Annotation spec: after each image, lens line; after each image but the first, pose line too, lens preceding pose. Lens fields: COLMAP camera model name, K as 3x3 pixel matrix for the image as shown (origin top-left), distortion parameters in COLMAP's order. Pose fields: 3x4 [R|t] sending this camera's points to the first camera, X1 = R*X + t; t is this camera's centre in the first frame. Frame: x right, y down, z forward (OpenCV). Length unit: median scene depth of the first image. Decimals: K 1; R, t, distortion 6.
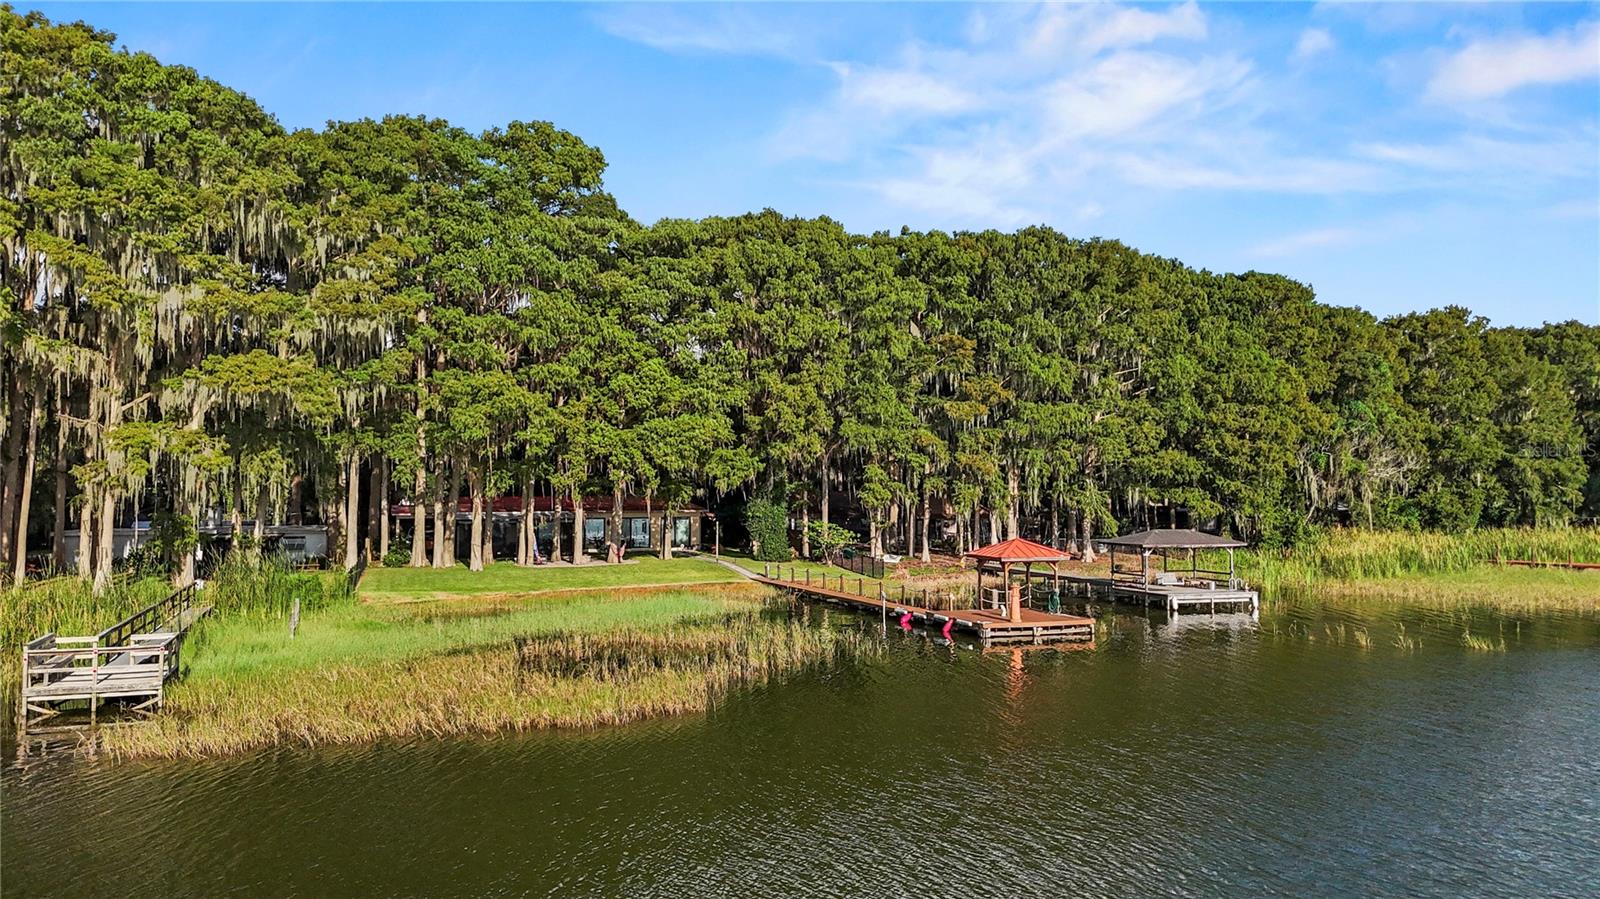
lens RADIAL K [[1189.8, 0, 800.0], [0, 1189.8, 449.5], [0, 0, 1]] dist [0.069215, -0.068607]
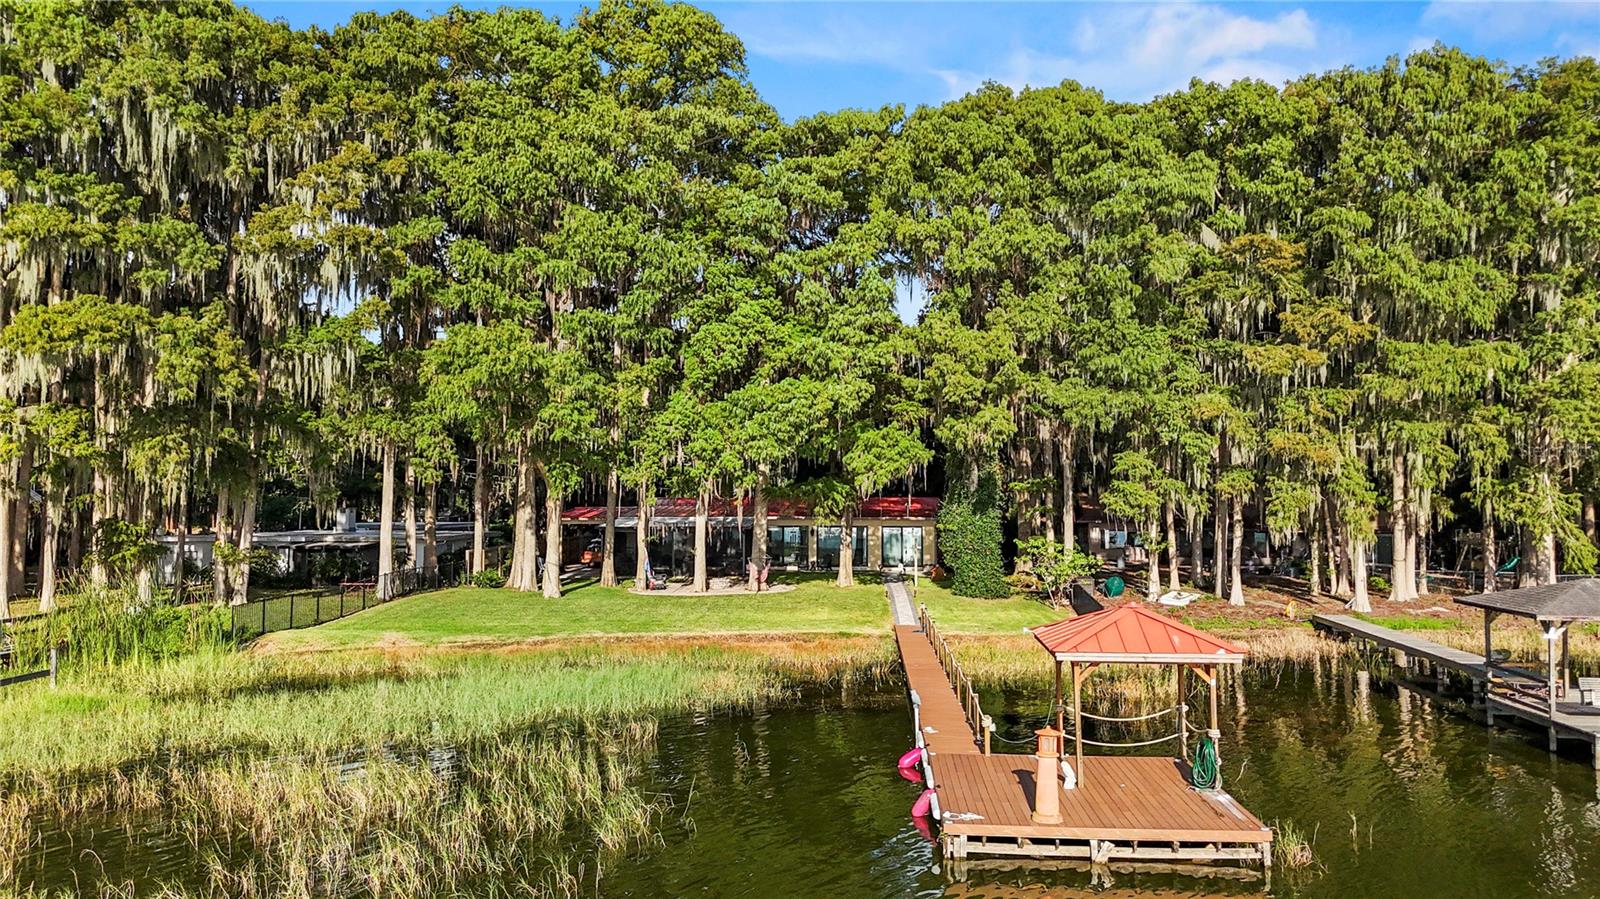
lens RADIAL K [[1189.8, 0, 800.0], [0, 1189.8, 449.5], [0, 0, 1]] dist [0.069215, -0.068607]
pose [[0.919477, -0.011922, -0.392962, 0.152507], [0.012307, 0.999923, -0.001541, 0.010700], [0.392951, -0.003419, 0.919553, 0.341615]]
